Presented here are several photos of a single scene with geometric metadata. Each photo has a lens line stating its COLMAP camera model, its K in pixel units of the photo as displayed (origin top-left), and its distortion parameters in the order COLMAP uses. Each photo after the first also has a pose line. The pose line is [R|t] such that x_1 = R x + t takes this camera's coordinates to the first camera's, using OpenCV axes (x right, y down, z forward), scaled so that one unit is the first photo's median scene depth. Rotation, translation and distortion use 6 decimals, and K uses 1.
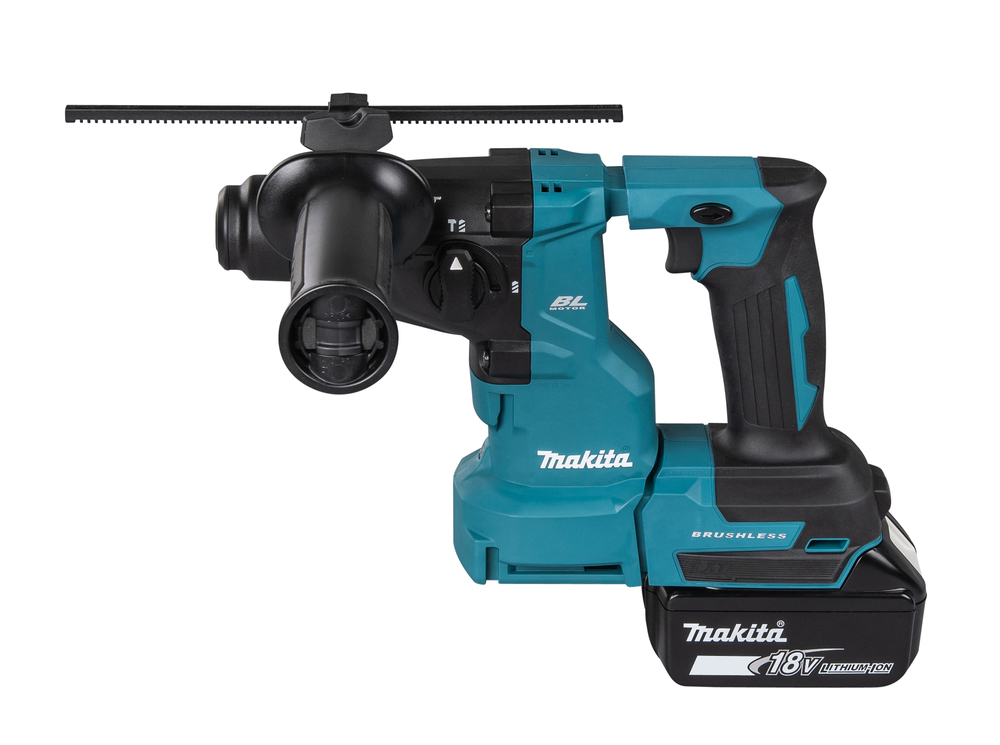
lens RADIAL K [[3663.5, 0, 500.0], [0, 3663.5, 372.5], [0, 0, 1]] dist [-0.014925, -3.805805]
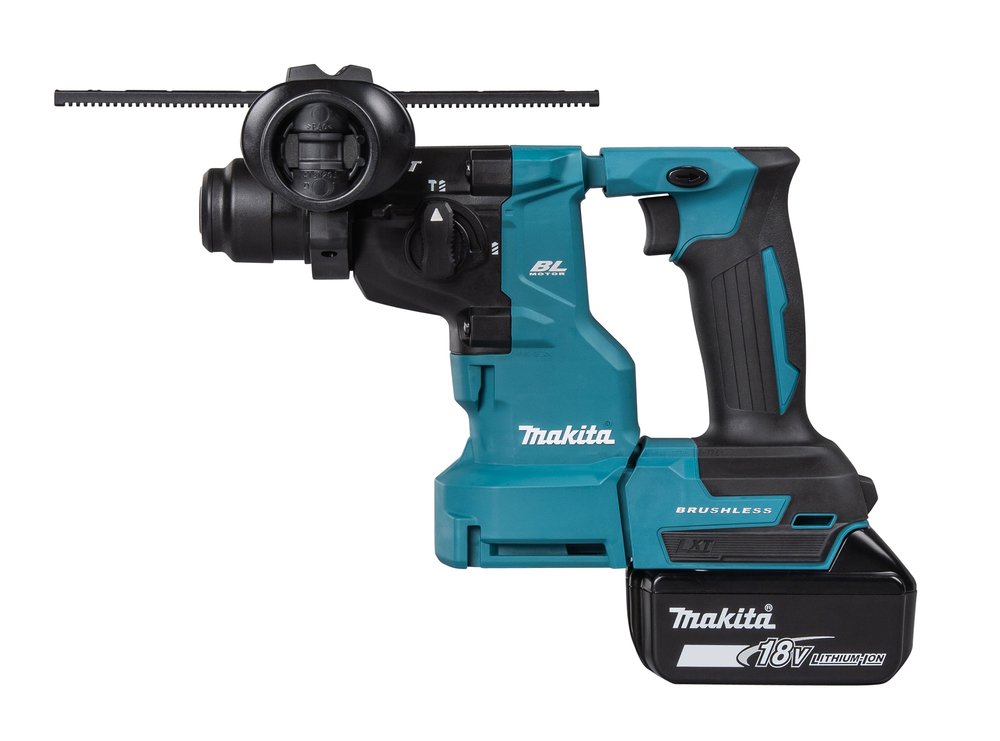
lens RADIAL K [[3663.5, 0, 500.0], [0, 3663.5, 370.5], [0, 0, 1]] dist [-0.014925, -3.805805]
pose [[0.999965, -0.005377, 0.006378, -0.001129], [0.007150, 0.946252, -0.323350, 0.330049], [-0.004297, 0.323385, 0.946258, 0.054387]]
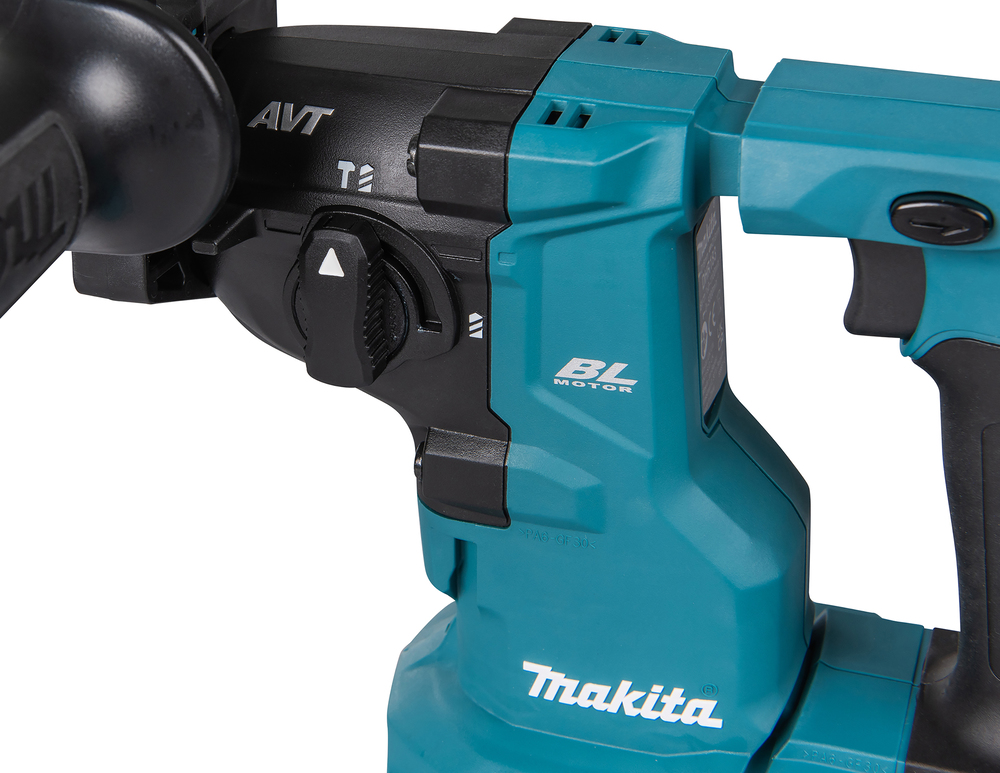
lens RADIAL K [[2050.1, 0, 408.7], [0, 2050.1, 281.5], [0, 0, 1]] dist [0.021220, 0.131838]
pose [[0.941751, 0.131877, -0.309377, 0.072569], [-0.113796, 0.990603, 0.075863, -0.046219], [0.316475, -0.036238, 0.947909, 0.747080]]
